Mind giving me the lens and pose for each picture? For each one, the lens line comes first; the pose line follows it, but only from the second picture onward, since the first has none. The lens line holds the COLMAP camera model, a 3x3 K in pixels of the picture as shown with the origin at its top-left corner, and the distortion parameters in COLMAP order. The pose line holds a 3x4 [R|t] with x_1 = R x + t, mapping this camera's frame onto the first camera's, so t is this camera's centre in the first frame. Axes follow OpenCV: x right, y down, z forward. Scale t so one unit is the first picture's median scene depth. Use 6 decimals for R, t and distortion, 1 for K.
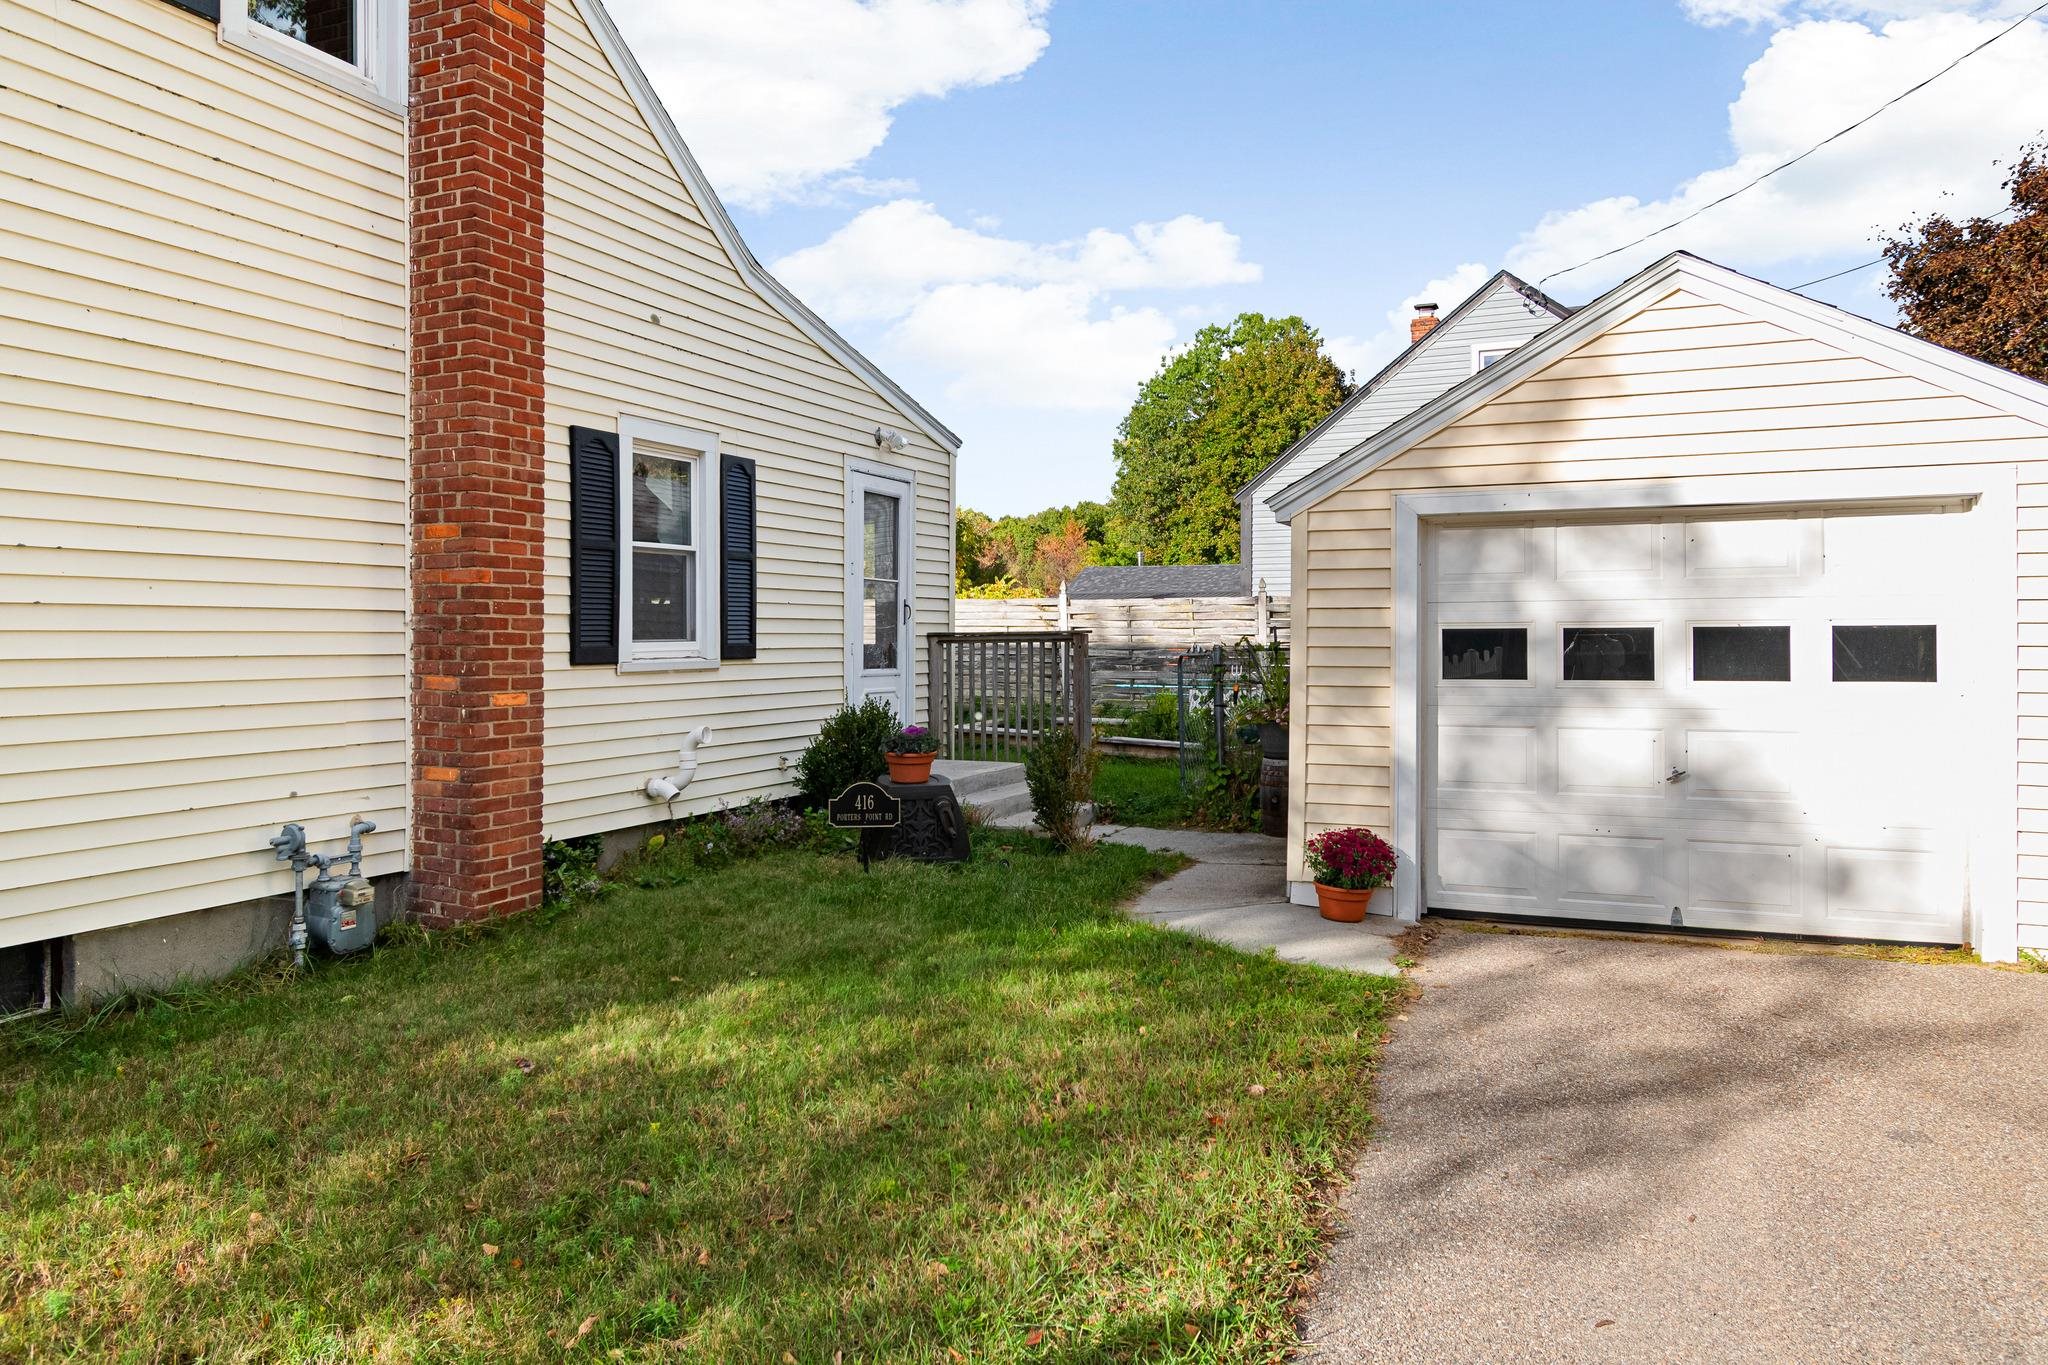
lens RADIAL K [[1319.2, 0, 1032.1], [0, 1319.2, 672.2], [0, 0, 1]] dist [0.005057, 0.001903]
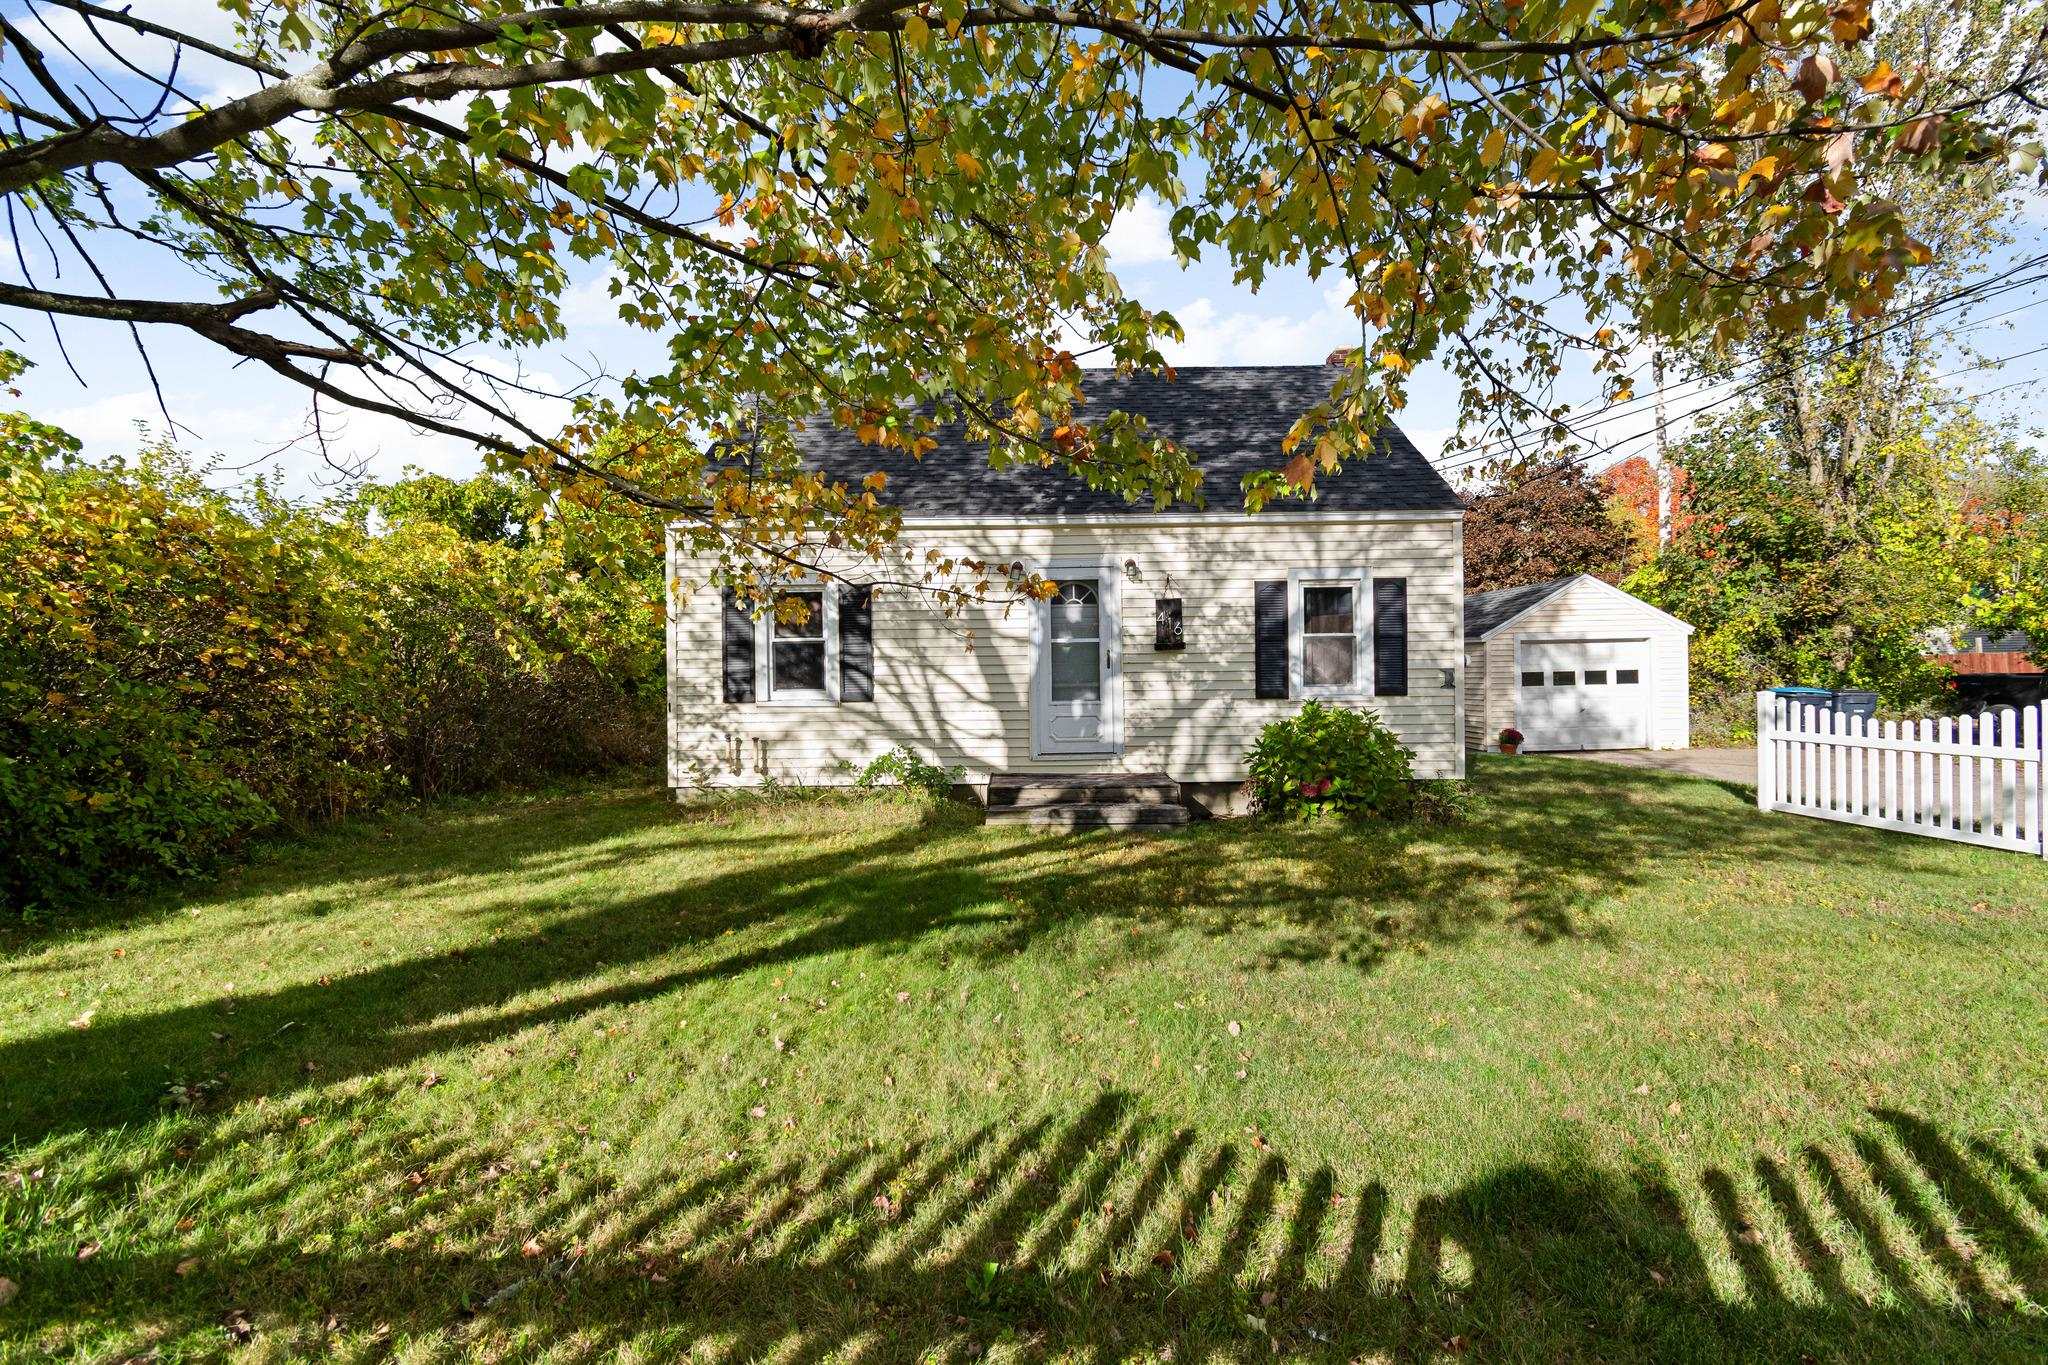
lens RADIAL K [[905.0, 0, 1027.3], [0, 905.0, 670.7], [0, 0, 1]] dist [0.000807, -0.000162]
pose [[0.918395, -0.011359, 0.395501, -1.876598], [0.026870, 0.999071, -0.033700, 0.009434], [-0.394751, 0.041577, 0.917847, -0.707055]]
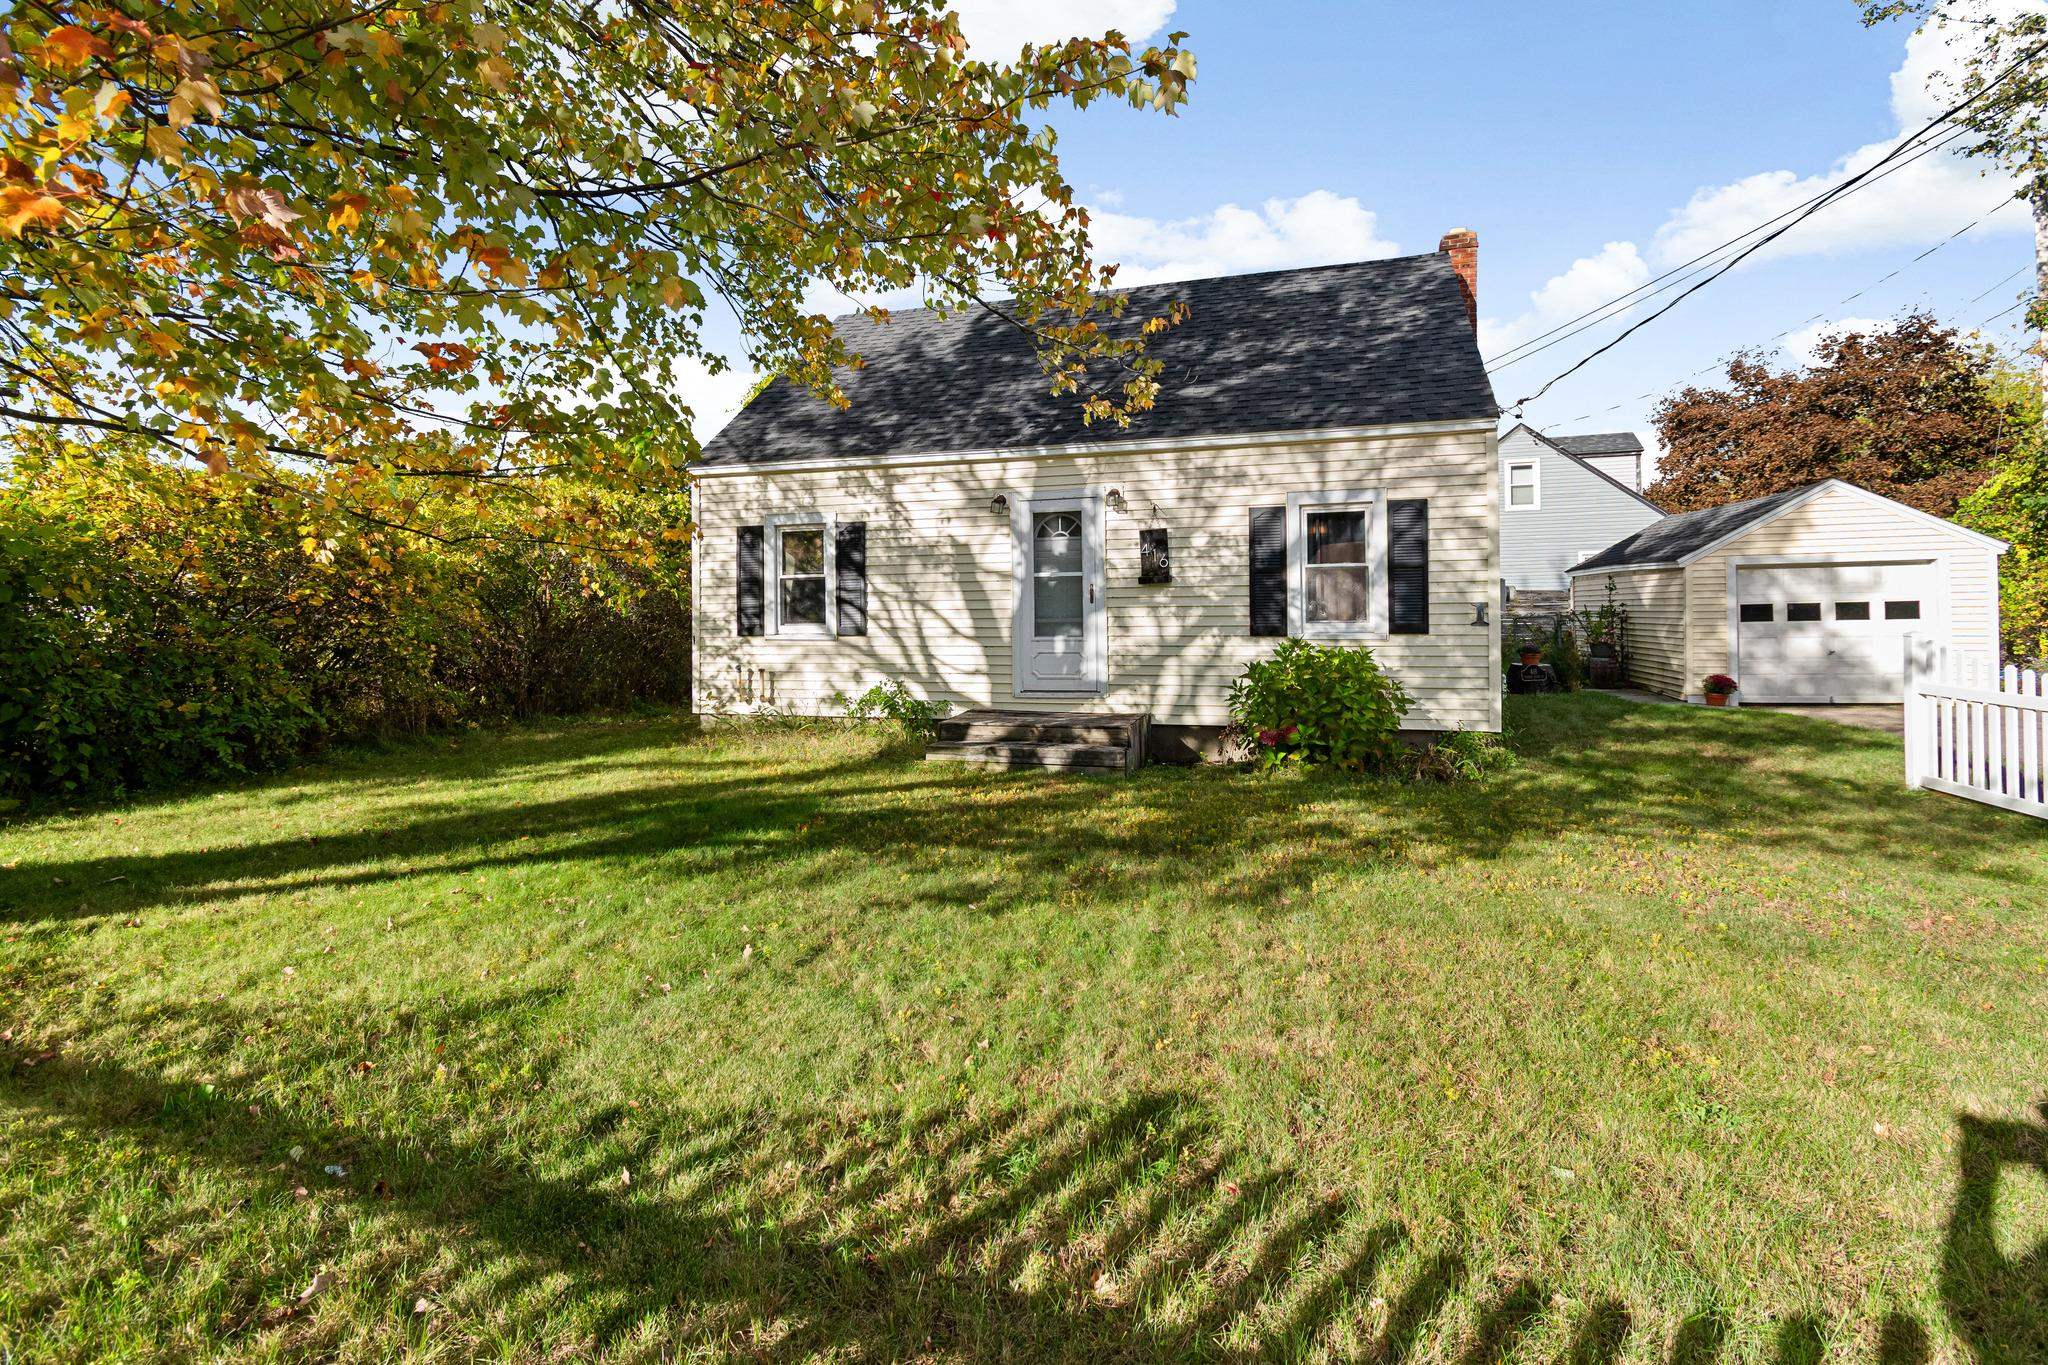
lens RADIAL K [[953.1, 0, 994.2], [0, 953.1, 606.9], [0, 0, 1]] dist [0.001140, 0.000163]
pose [[0.991951, -0.014232, 0.125820, -1.517835], [0.018667, 0.999243, -0.034142, 0.013008], [-0.125239, 0.036216, 0.991465, -0.860986]]
